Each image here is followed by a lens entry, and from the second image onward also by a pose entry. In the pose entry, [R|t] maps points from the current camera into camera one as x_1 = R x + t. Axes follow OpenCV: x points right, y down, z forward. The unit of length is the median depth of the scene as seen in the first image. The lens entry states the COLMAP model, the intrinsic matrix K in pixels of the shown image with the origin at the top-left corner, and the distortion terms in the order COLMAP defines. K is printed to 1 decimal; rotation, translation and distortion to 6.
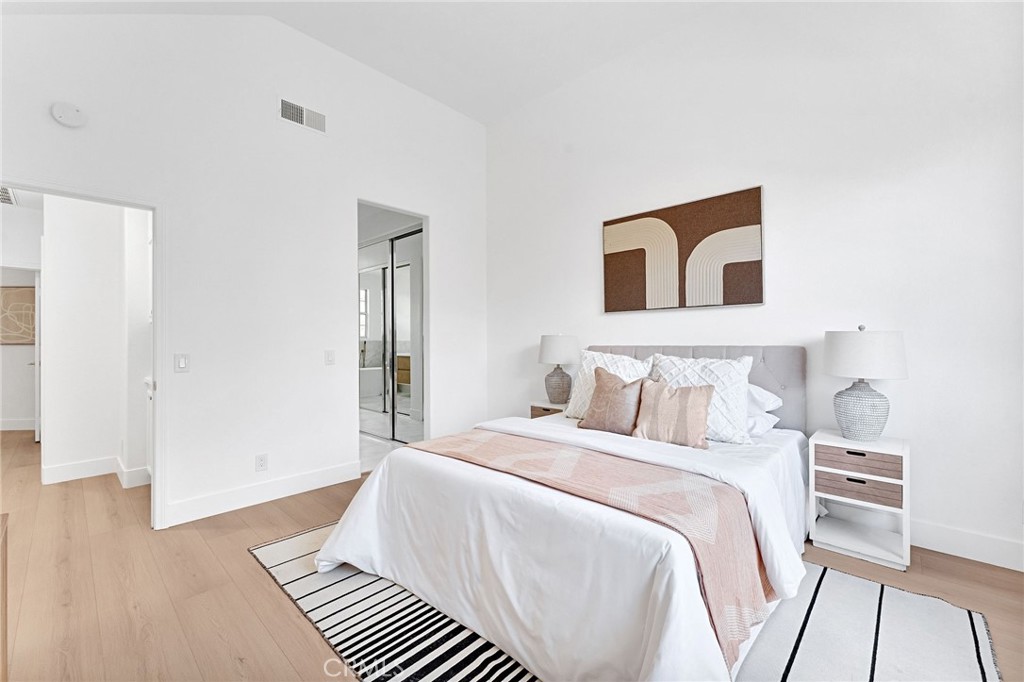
lens RADIAL K [[413.5, 0, 506.7], [0, 413.5, 339.3], [0, 0, 1]] dist [0.000926, -0.000511]
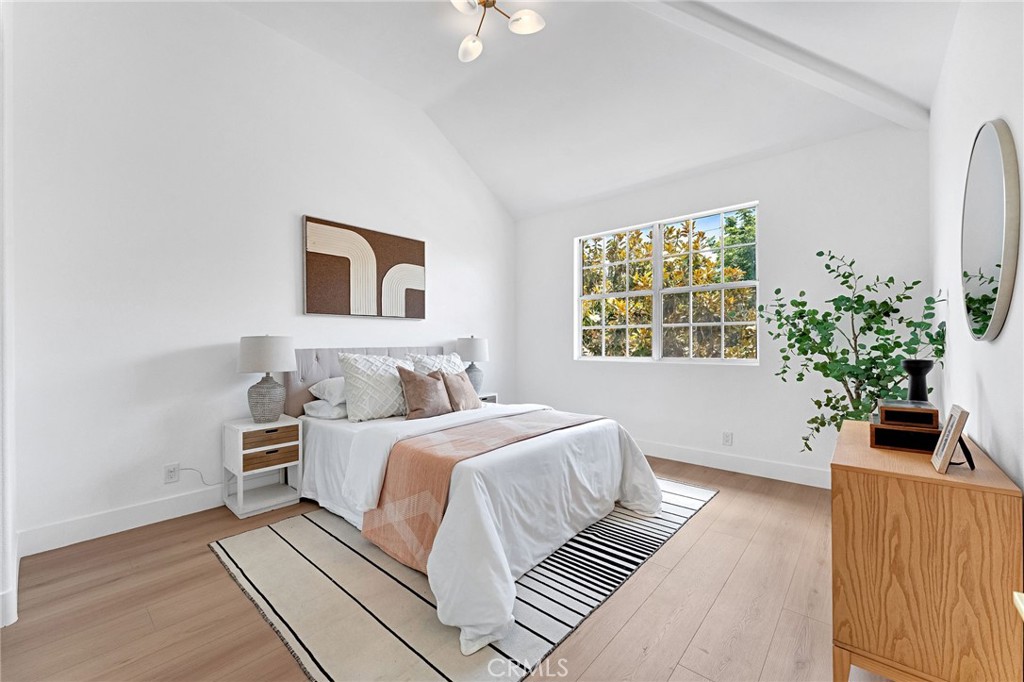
lens RADIAL K [[413.5, 0, 501.1], [0, 413.5, 344.0], [0, 0, 1]] dist [0.000926, -0.000511]
pose [[-0.027415, 0.001222, 0.999623, -0.838045], [0.003797, 0.999992, -0.001118, 0.008039], [-0.999617, 0.003765, -0.027419, 0.698417]]
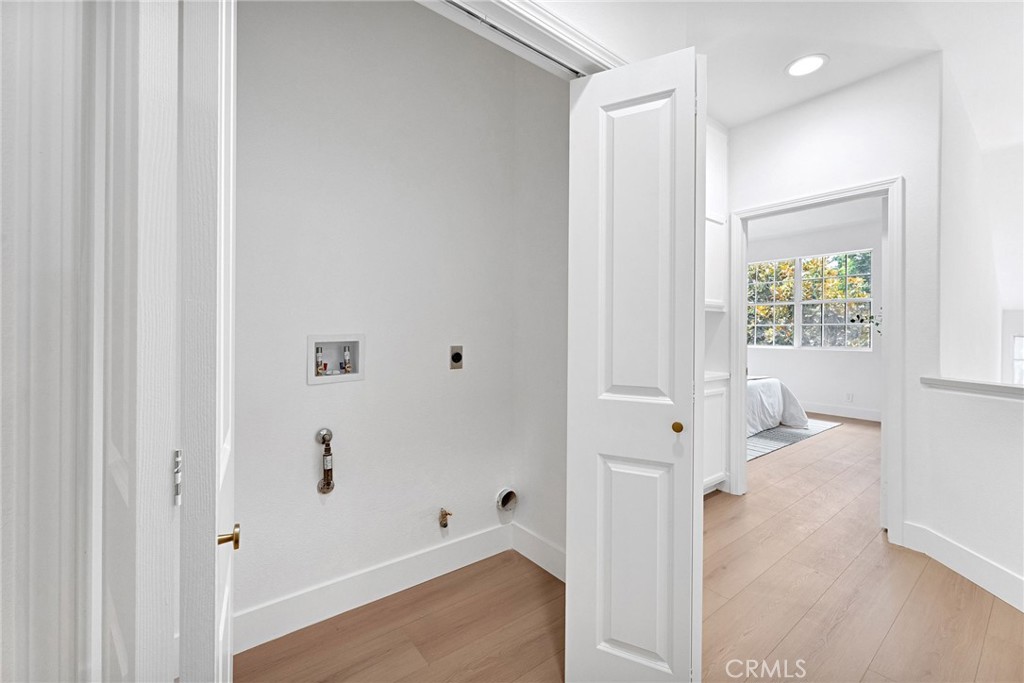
lens RADIAL K [[413.5, 0, 508.2], [0, 413.5, 331.7], [0, 0, 1]] dist [0.000926, -0.000511]
pose [[0.162475, 0.007871, 0.986681, -1.830184], [-0.011482, 0.999916, -0.006086, 0.011000], [-0.986646, -0.010340, 0.162551, 1.273886]]
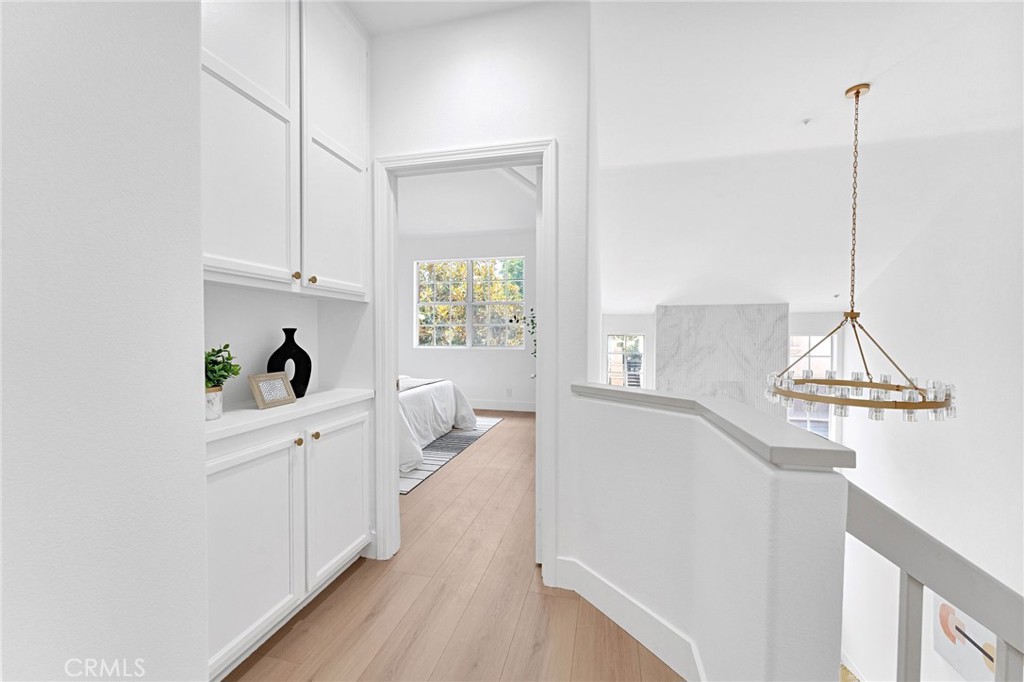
lens RADIAL K [[413.5, 0, 502.3], [0, 413.5, 344.4], [0, 0, 1]] dist [0.000926, -0.000511]
pose [[-0.486154, -0.017127, 0.873705, -1.465969], [-0.003247, 0.999836, 0.017793, 0.008607], [-0.873867, 0.005813, -0.486130, 1.054720]]
